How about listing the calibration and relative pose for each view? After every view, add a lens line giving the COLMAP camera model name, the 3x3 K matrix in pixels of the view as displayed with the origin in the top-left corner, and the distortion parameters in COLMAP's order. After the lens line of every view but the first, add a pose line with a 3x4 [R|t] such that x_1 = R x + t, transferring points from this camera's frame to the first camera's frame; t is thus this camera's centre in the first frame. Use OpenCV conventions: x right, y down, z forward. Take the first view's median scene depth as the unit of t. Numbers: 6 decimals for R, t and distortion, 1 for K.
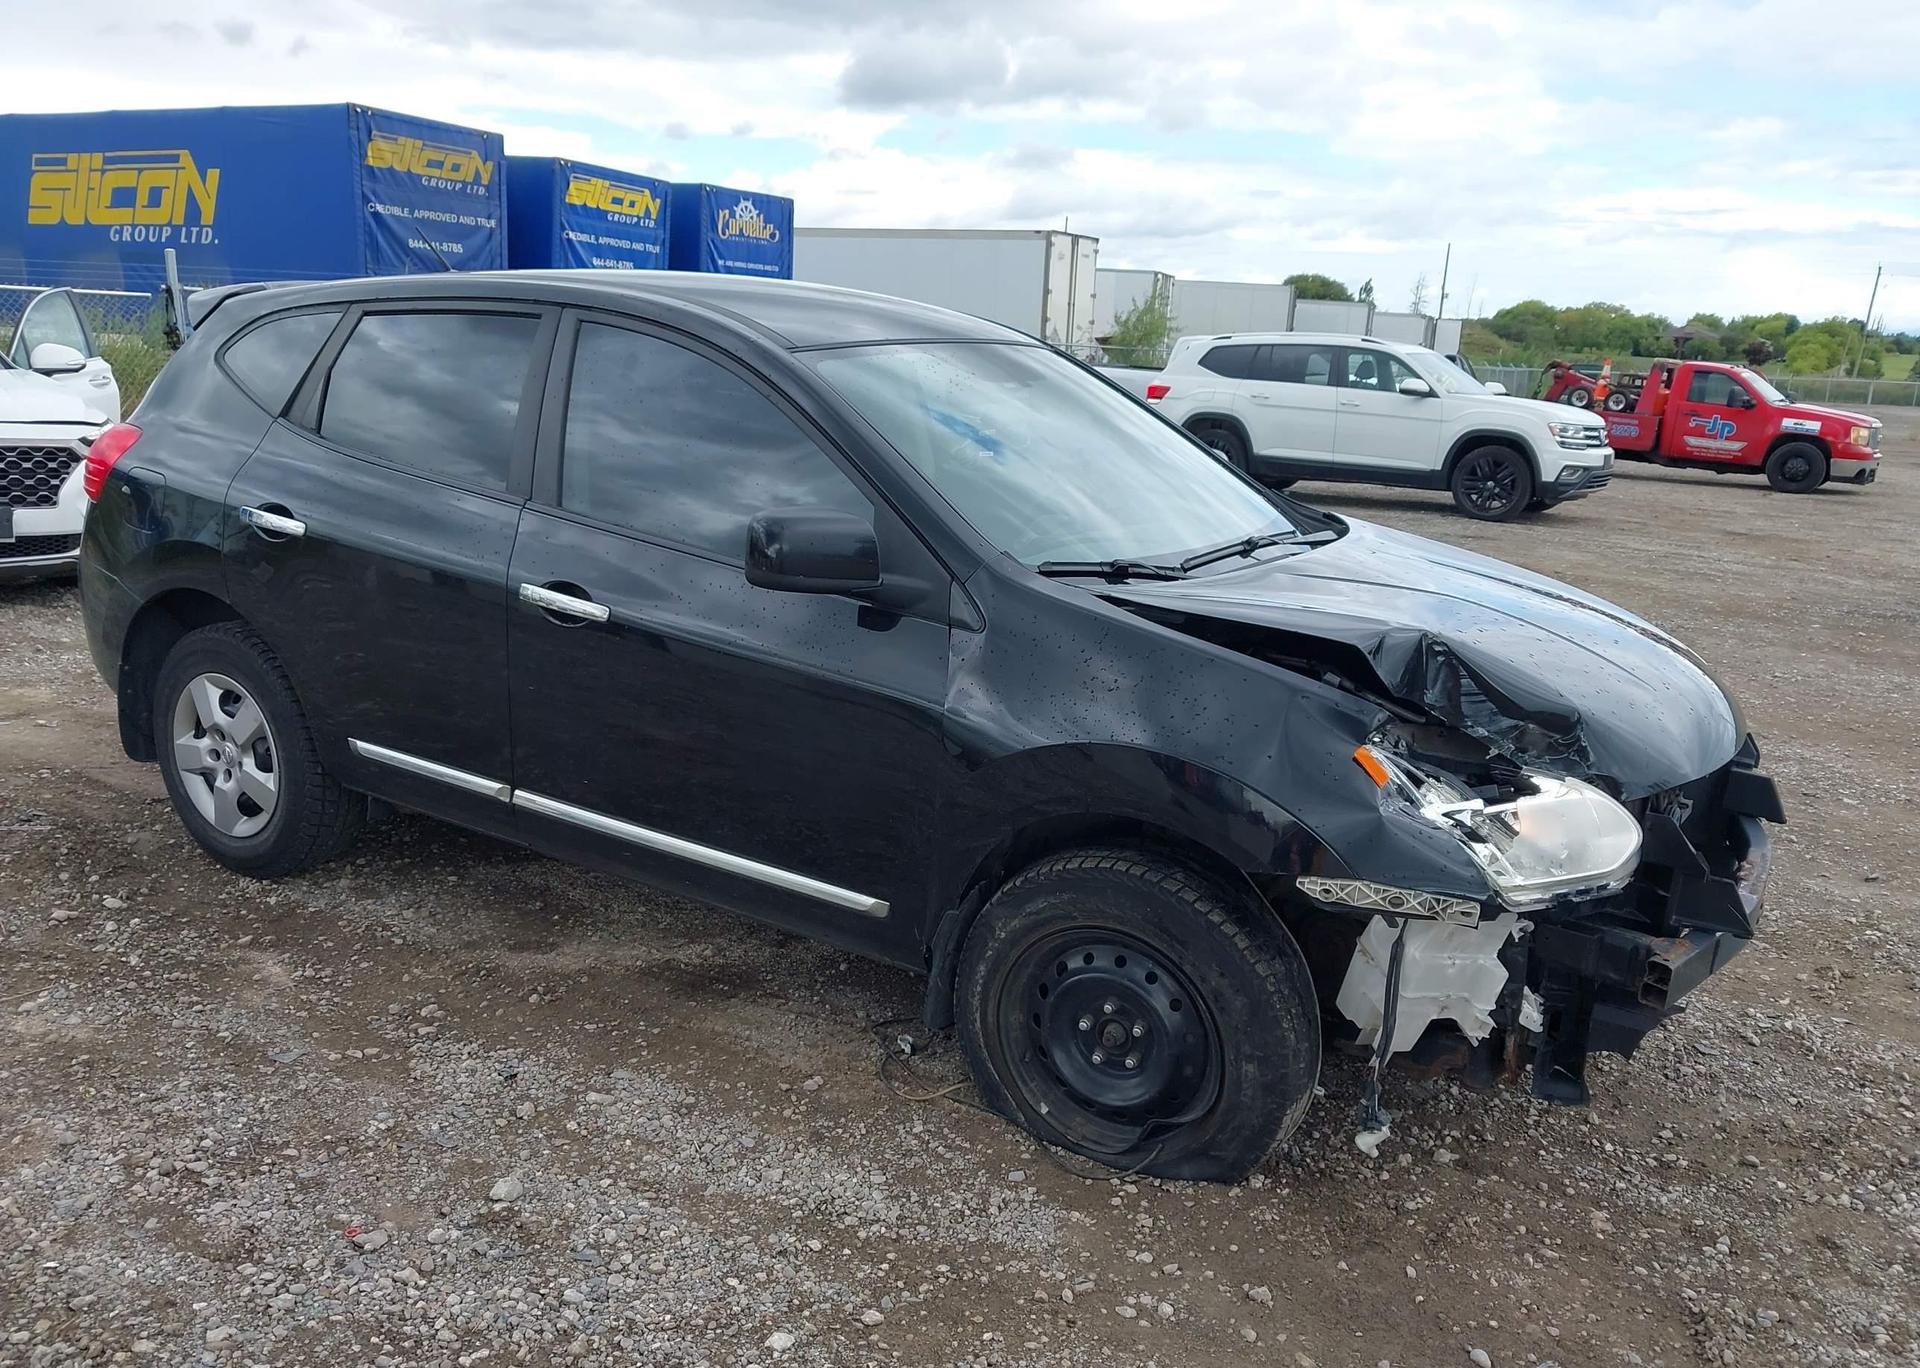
lens RADIAL K [[1522.4, 0, 1011.0], [0, 1522.4, 677.9], [0, 0, 1]] dist [-0.000513, -0.002023]
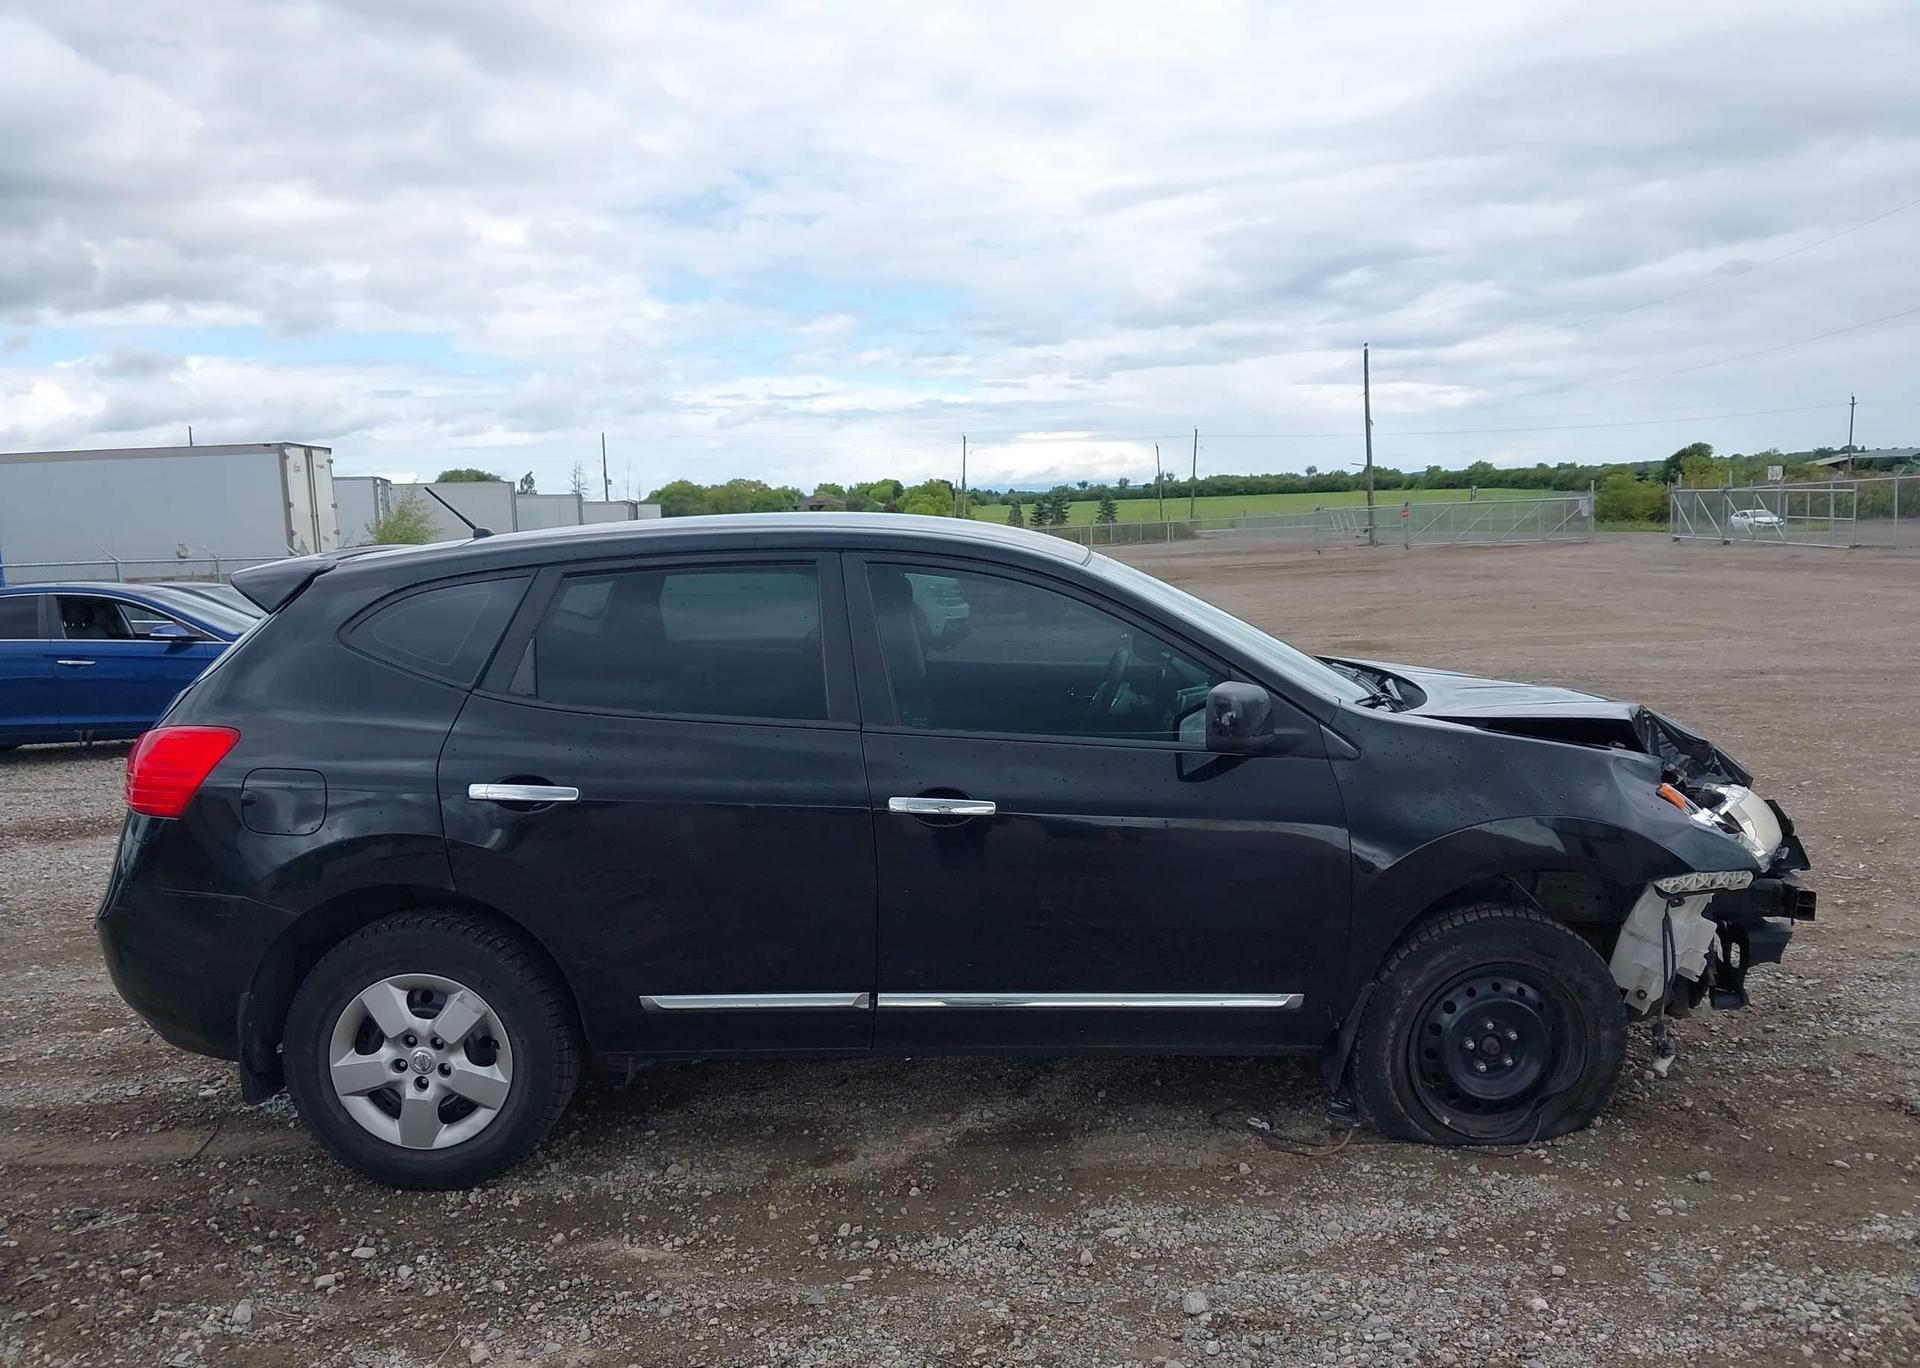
lens RADIAL K [[1510.2, 0, 960.0], [0, 1510.2, 684.0], [0, 0, 1]] dist [0.045059, -0.121326]
pose [[0.856470, -0.129922, 0.499579, -0.720243], [0.185423, 0.980646, -0.062857, -0.058985], [-0.481744, 0.146468, 0.863985, 0.024446]]
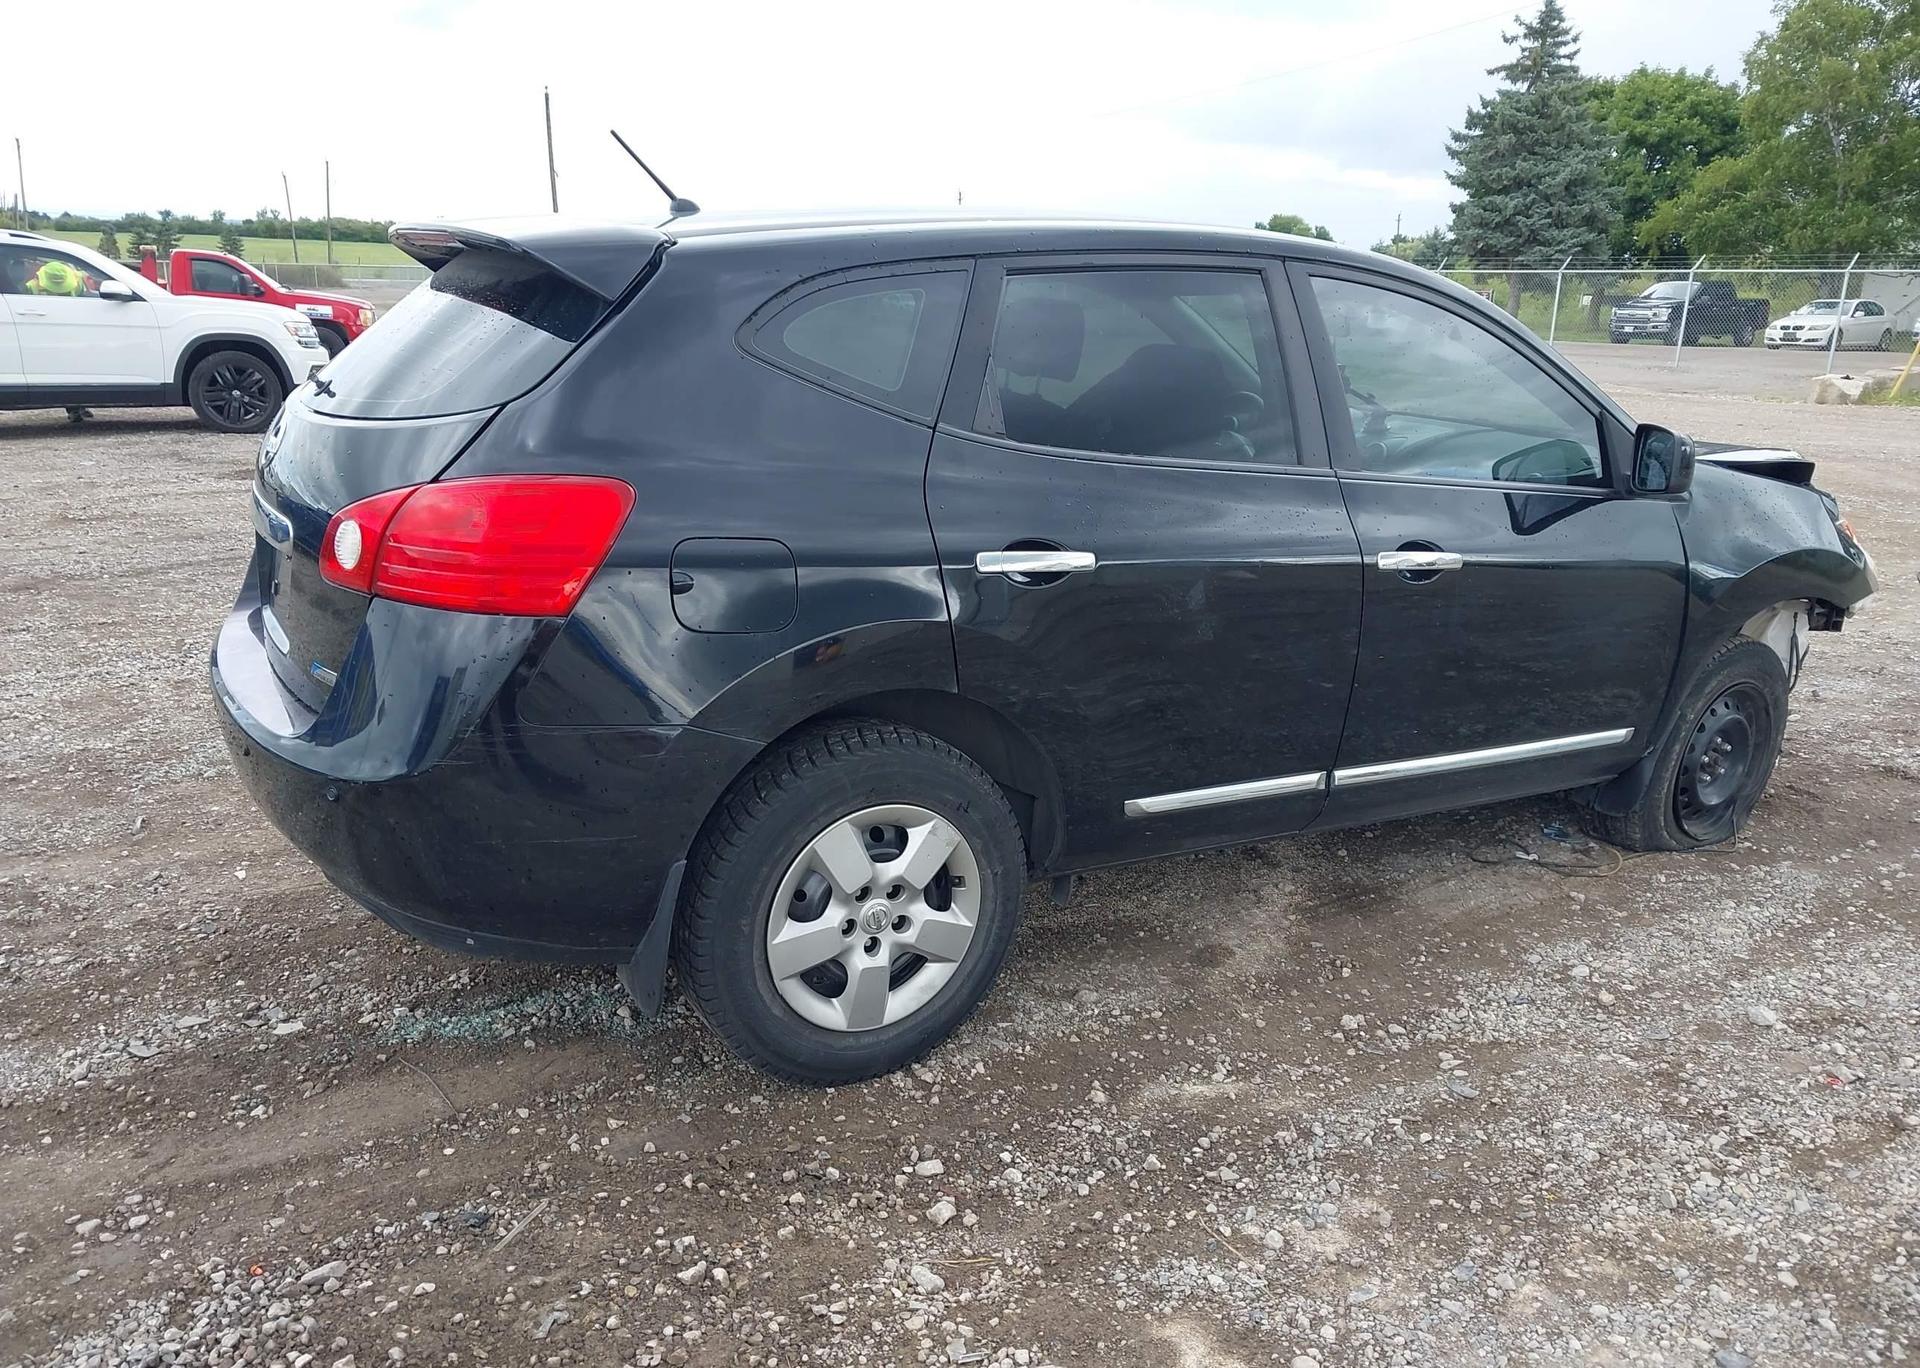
lens RADIAL K [[1513.0, 0, 960.0], [0, 1513.0, 684.0], [0, 0, 1]] dist [0.016556, -0.019242]
pose [[0.470304, -0.257634, 0.844061, -1.144511], [0.186956, 0.963816, 0.190017, -0.192420], [-0.862474, 0.068436, 0.501453, 0.663617]]
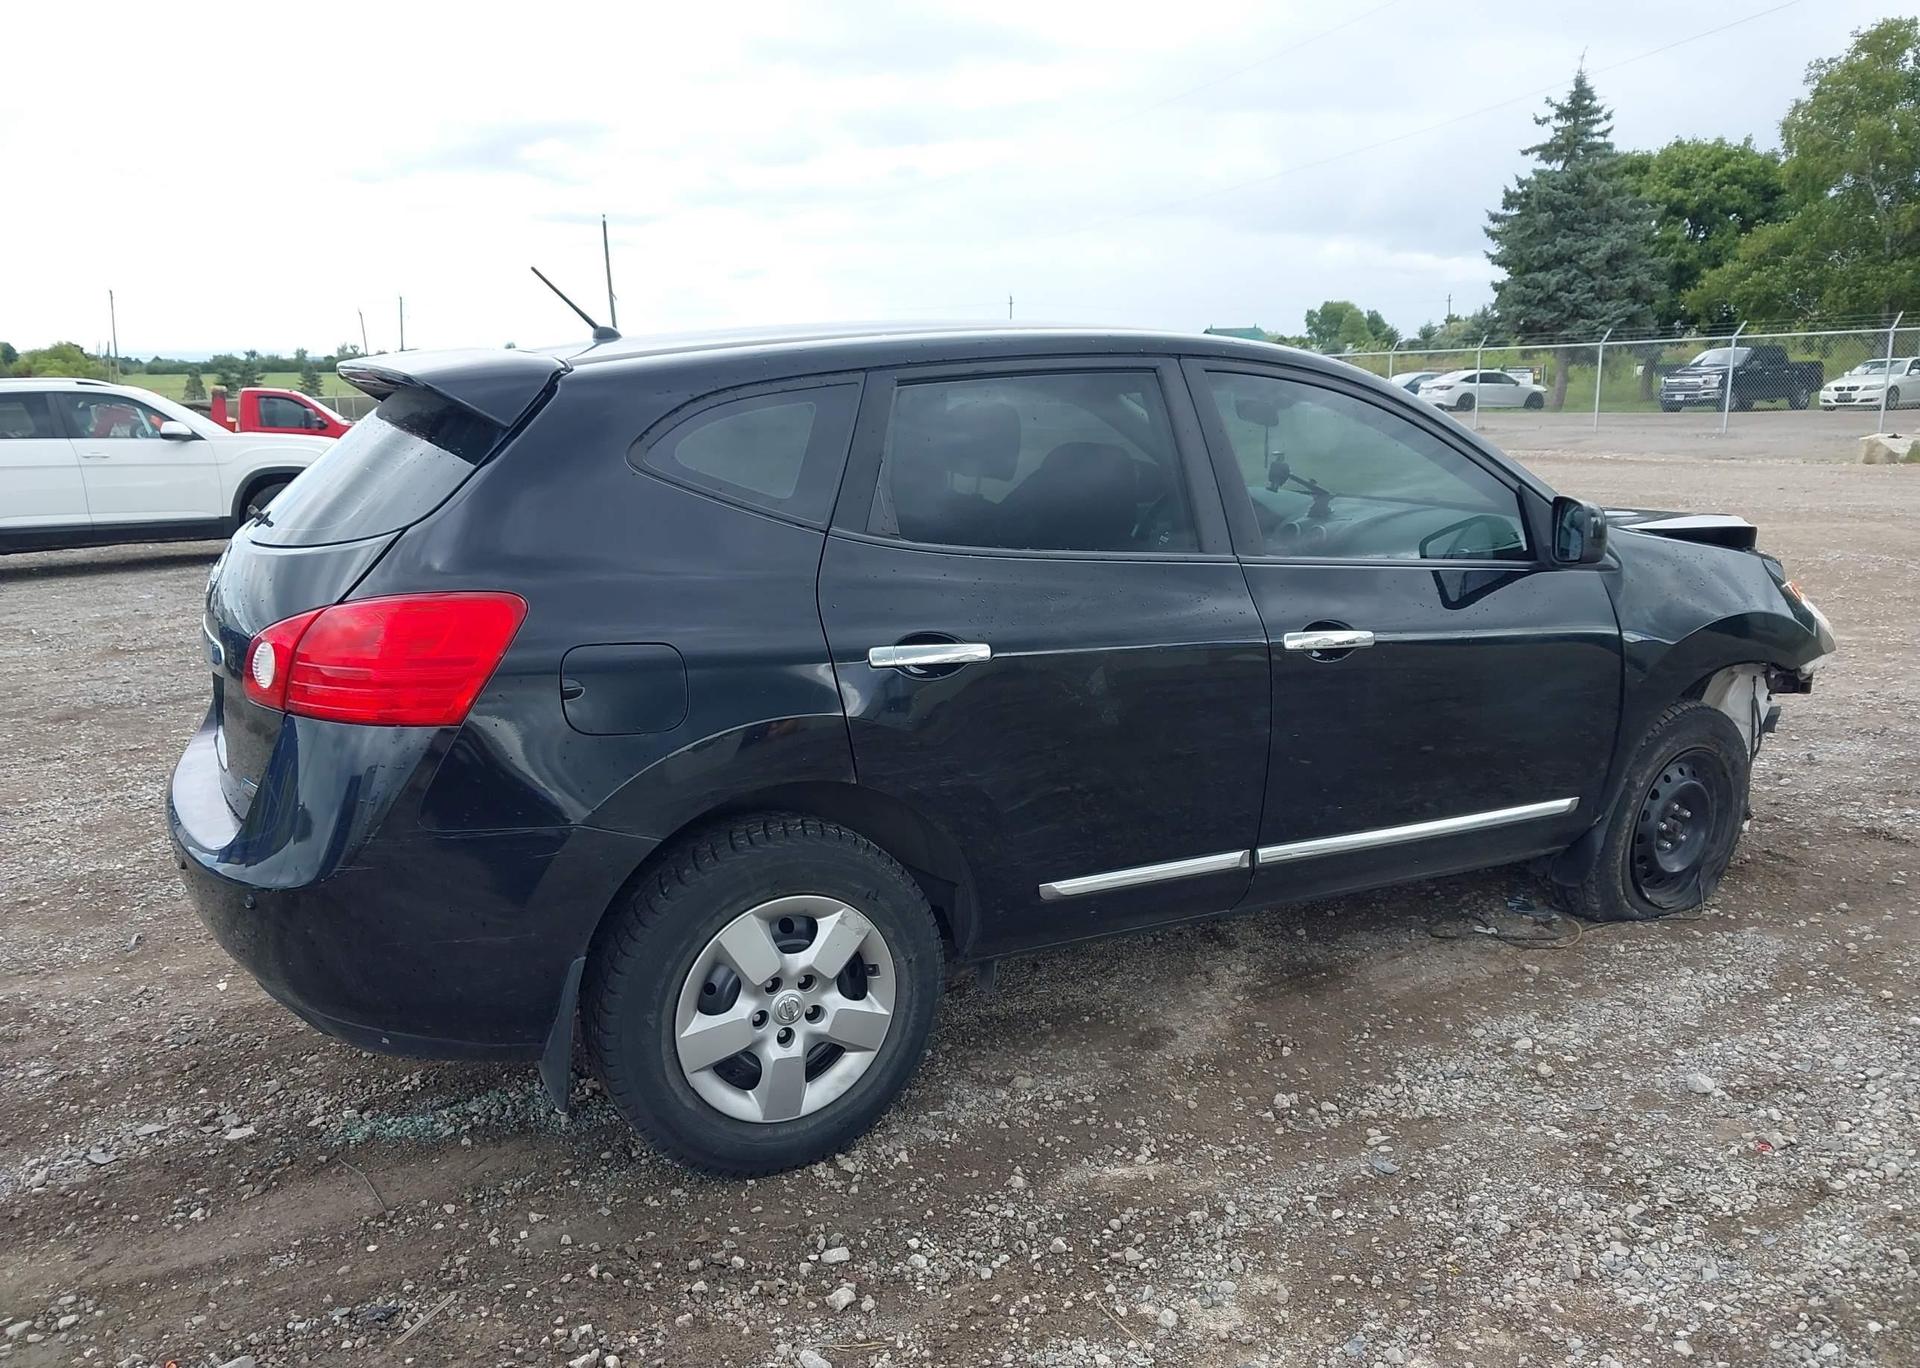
lens RADIAL K [[1519.2, 0, 960.0], [0, 1519.2, 684.0], [0, 0, 1]] dist [-0.001992, 0.005529]
pose [[0.500668, -0.222195, 0.836637, -1.125127], [0.230096, 0.965886, 0.118825, -0.176317], [-0.834499, 0.133015, 0.534714, 0.576572]]
